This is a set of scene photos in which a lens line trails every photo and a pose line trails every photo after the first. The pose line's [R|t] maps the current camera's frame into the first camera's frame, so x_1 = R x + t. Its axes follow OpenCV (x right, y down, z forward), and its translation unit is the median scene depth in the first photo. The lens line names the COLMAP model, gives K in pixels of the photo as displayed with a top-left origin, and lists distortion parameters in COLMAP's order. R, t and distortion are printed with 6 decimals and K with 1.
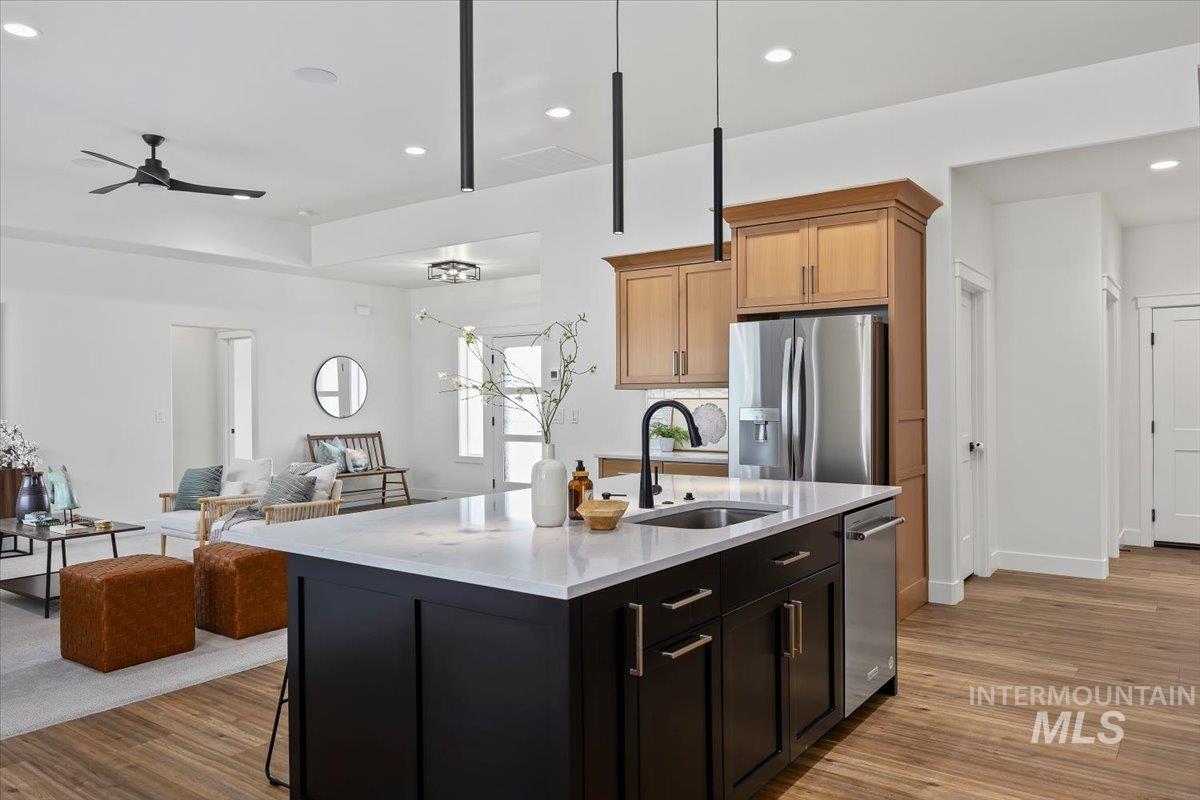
lens RADIAL K [[842.4, 0, 605.6], [0, 842.4, 400.5], [0, 0, 1]] dist [0.007337, 0.000803]
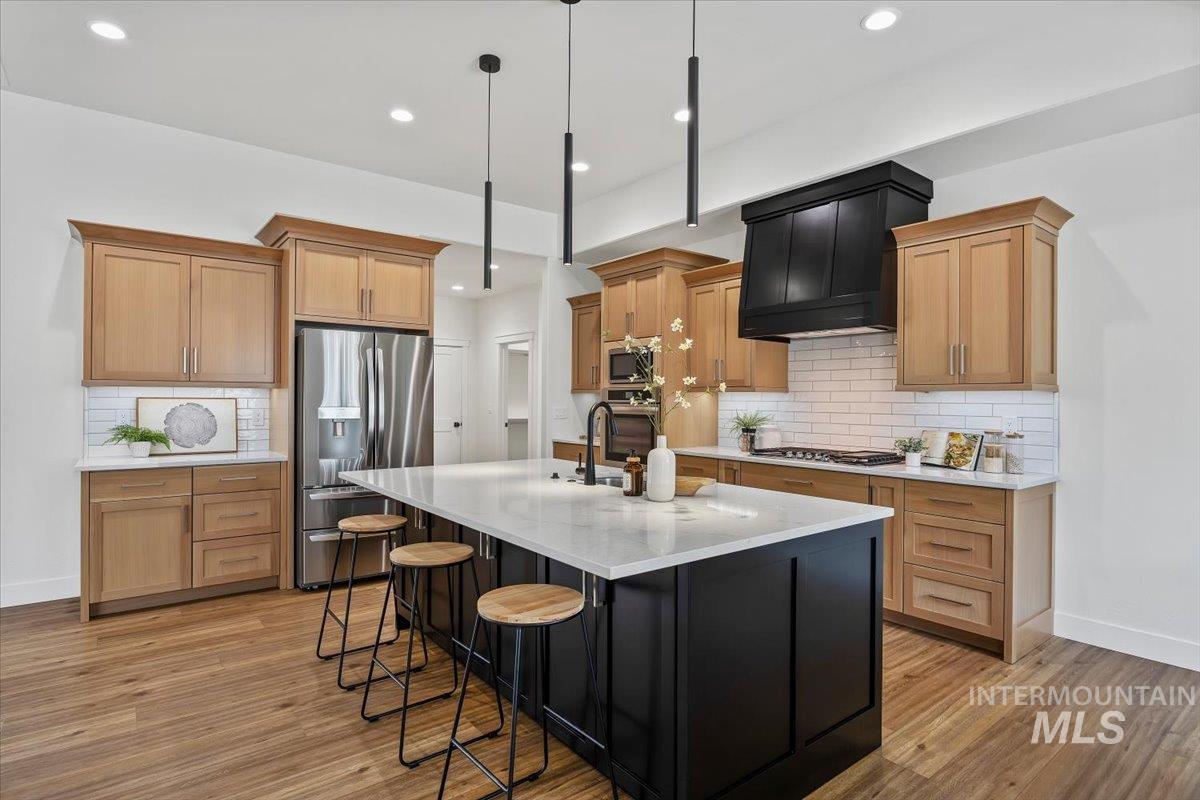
lens RADIAL K [[620.1, 0, 606.0], [0, 620.1, 395.7], [0, 0, 1]] dist [-0.012503, 0.000138]
pose [[0.277403, 0.016356, 0.960615, -0.511140], [-0.002915, 0.999865, -0.016182, 0.005620], [-0.960749, 0.001689, 0.277413, 0.430790]]
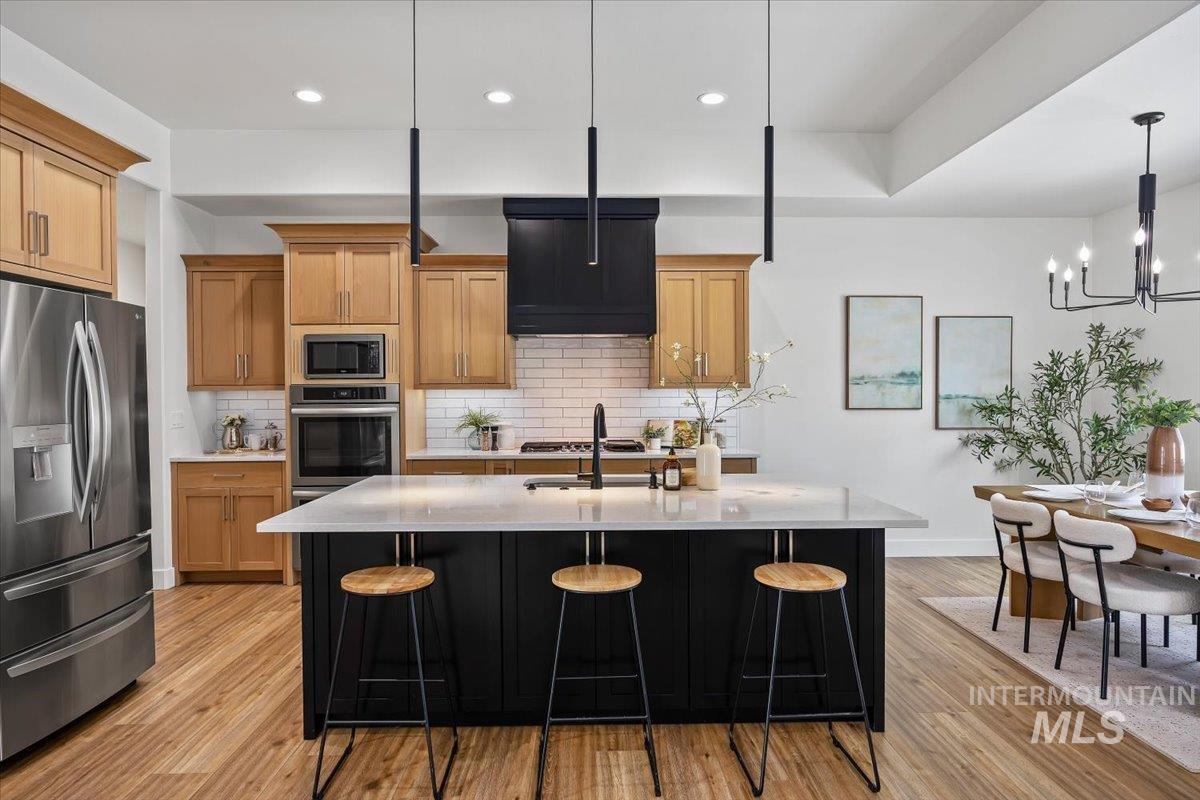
lens RADIAL K [[711.1, 0, 601.9], [0, 711.1, 396.3], [0, 0, 1]] dist [0.000839, -0.003564]
pose [[-0.599643, 0.002679, 0.800263, -0.487635], [0.014290, 0.999871, 0.007361, -0.010344], [-0.800140, 0.015850, -0.599604, 0.984085]]
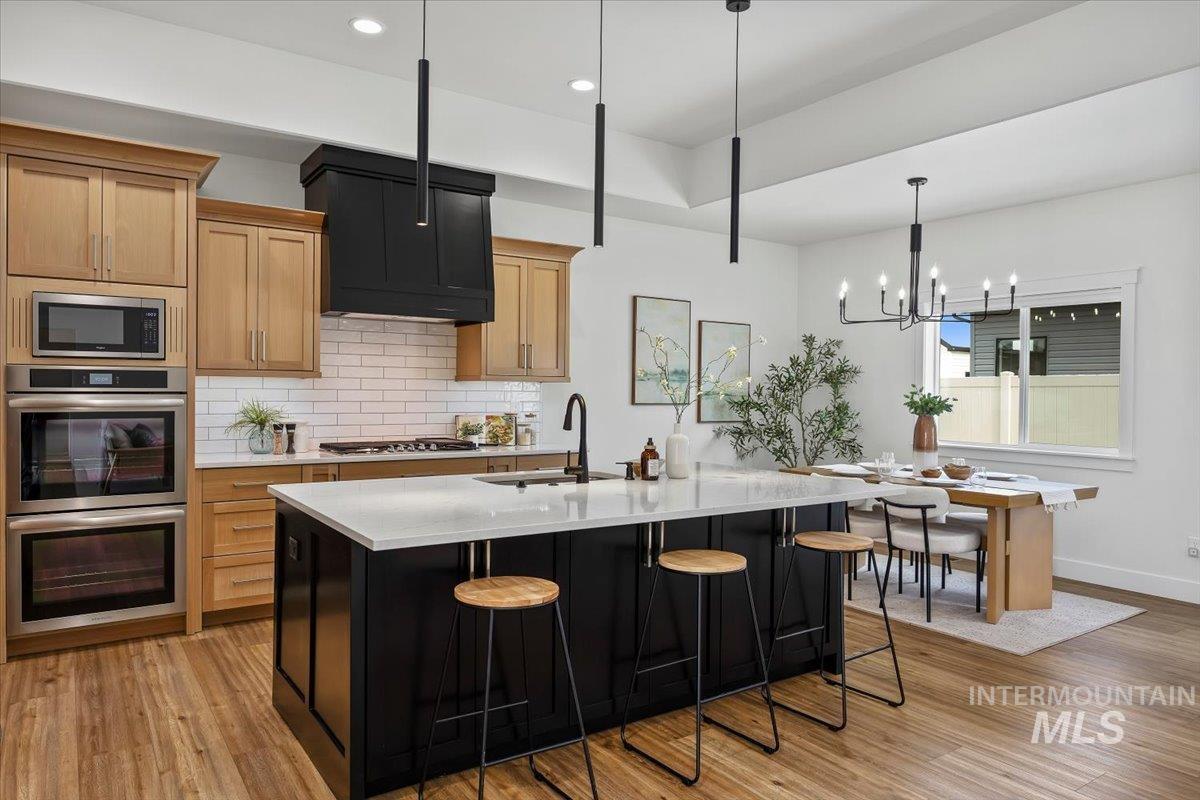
lens RADIAL K [[784.2, 0, 598.0], [0, 784.2, 396.2], [0, 0, 1]] dist [0.001063, -0.000810]
pose [[-0.938477, -0.004542, 0.345311, -0.213351], [-0.000542, 0.999932, 0.011680, -0.004482], [-0.345341, 0.010774, -0.938416, 1.230661]]
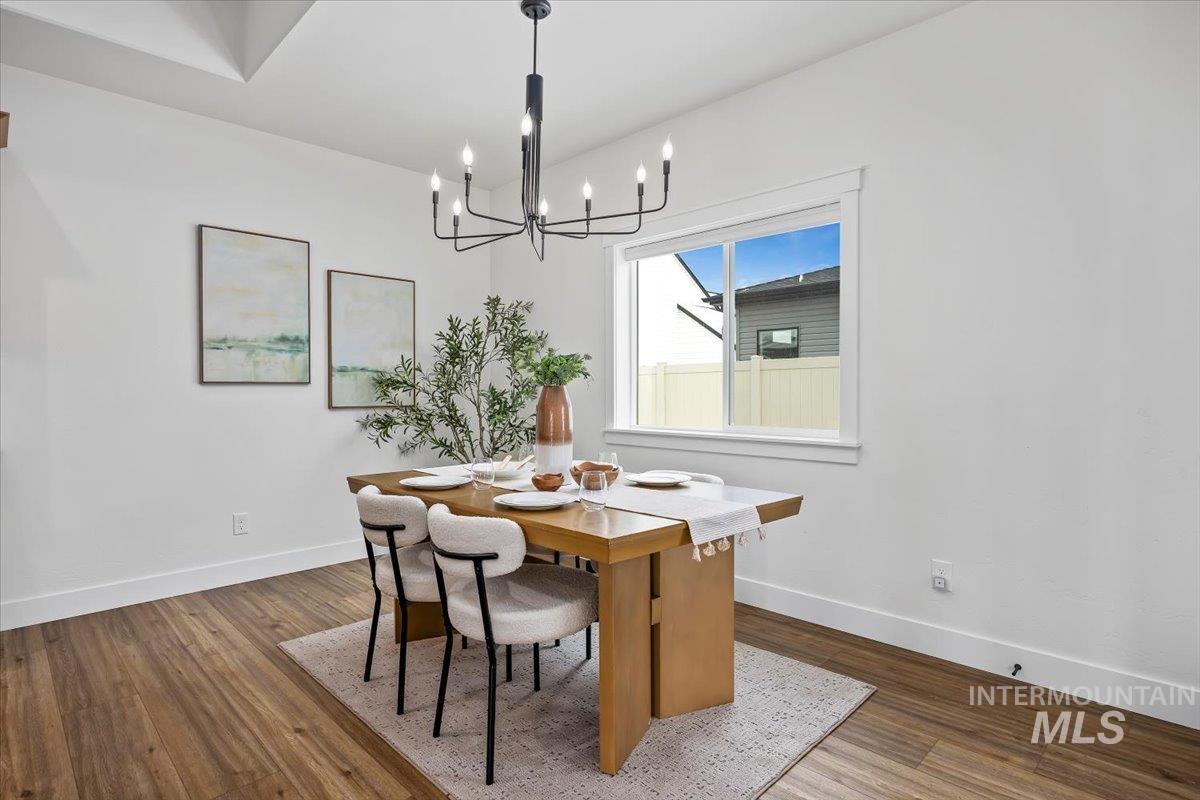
lens RADIAL K [[620.1, 0, 598.6], [0, 620.1, 399.4], [0, 0, 1]] dist [-0.012503, 0.000138]
pose [[-0.985200, 0.010928, 0.171063, -0.382382], [0.014778, 0.999665, 0.021247, 0.033327], [-0.170773, 0.023460, -0.985031, 0.613292]]
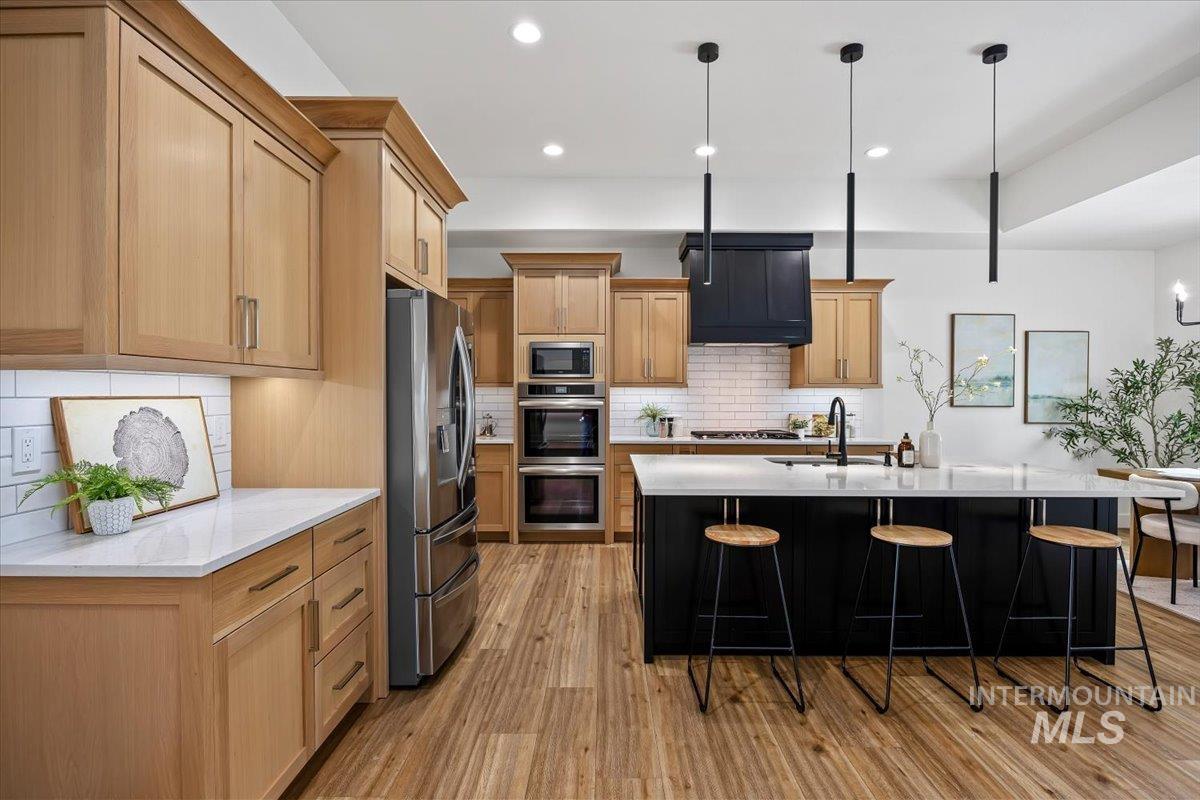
lens RADIAL K [[579.8, 0, 603.6], [0, 579.8, 397.9], [0, 0, 1]] dist [-0.008849, 0.001035]
pose [[-0.579692, -0.000318, 0.814835, -0.340999], [0.006503, 0.999966, 0.005017, -0.002737], [-0.814810, 0.008207, -0.579671, 1.194390]]
